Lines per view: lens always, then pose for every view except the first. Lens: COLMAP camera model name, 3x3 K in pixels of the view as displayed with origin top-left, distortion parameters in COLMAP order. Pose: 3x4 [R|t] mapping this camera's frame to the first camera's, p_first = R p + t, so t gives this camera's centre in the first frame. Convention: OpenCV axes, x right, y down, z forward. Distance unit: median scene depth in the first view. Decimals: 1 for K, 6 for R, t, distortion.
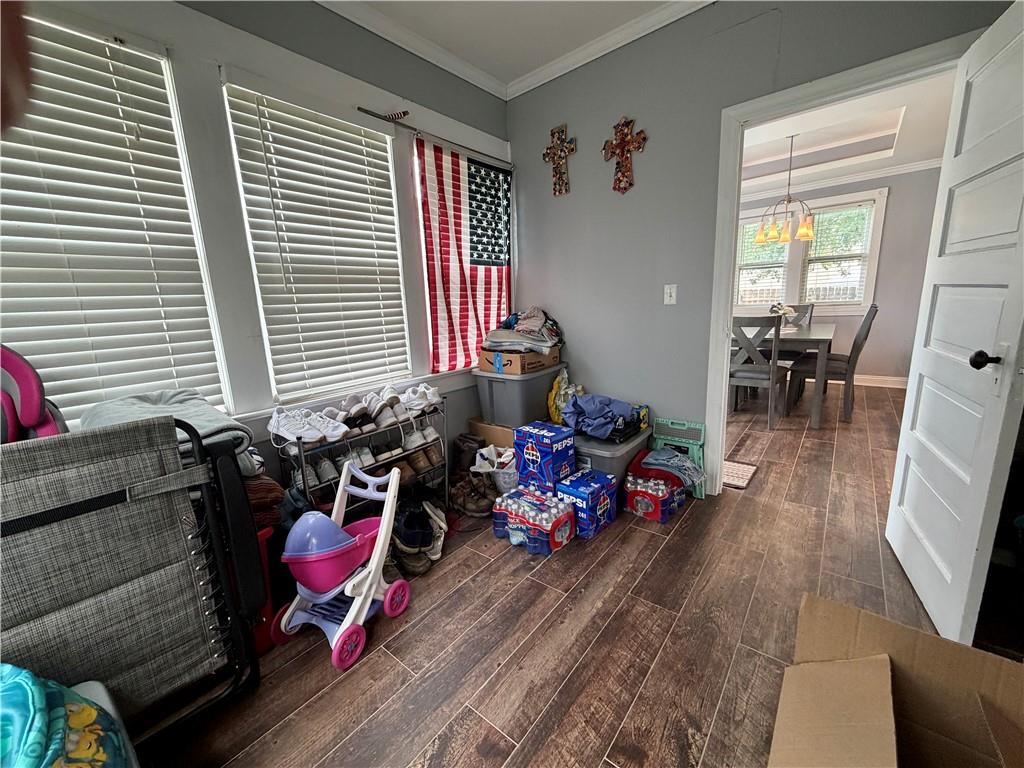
lens RADIAL K [[408.5, 0, 509.5], [0, 408.5, 384.5], [0, 0, 1]] dist [0.002979, 0.000317]
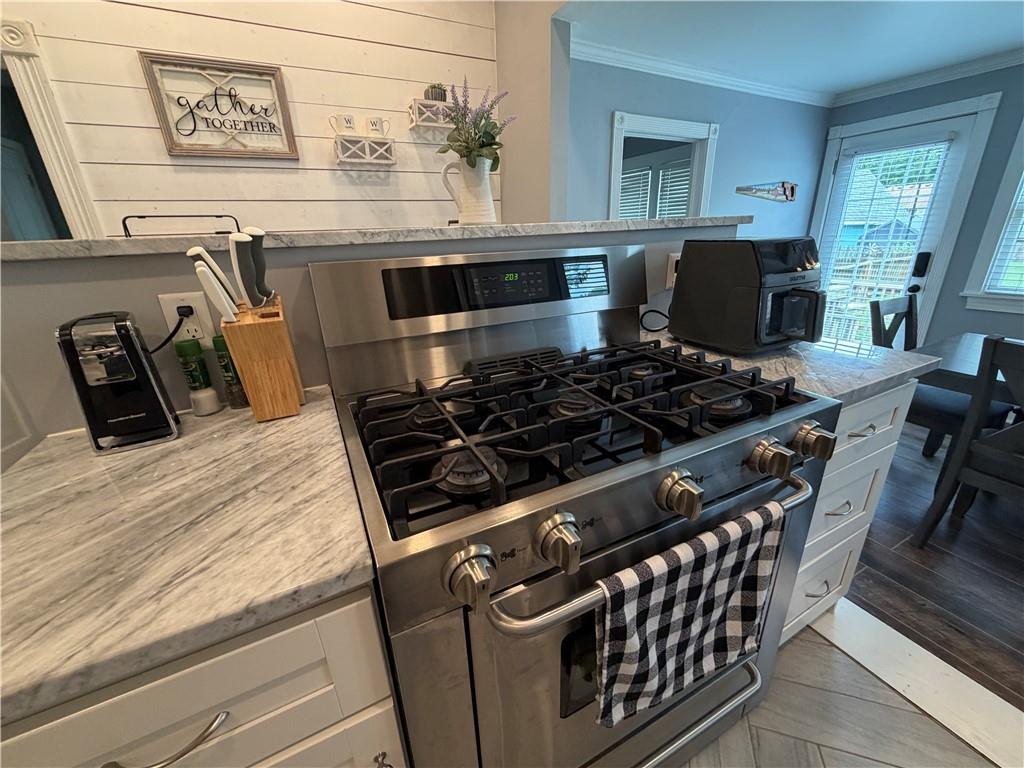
lens RADIAL K [[409.2, 0, 511.1], [0, 409.2, 384.8], [0, 0, 1]] dist [0.001235, 0.000011]
pose [[-0.403436, 0.373820, -0.835164, 1.269548], [-0.132446, 0.879269, 0.457541, -0.233886], [0.905372, 0.295203, -0.305218, 0.580646]]
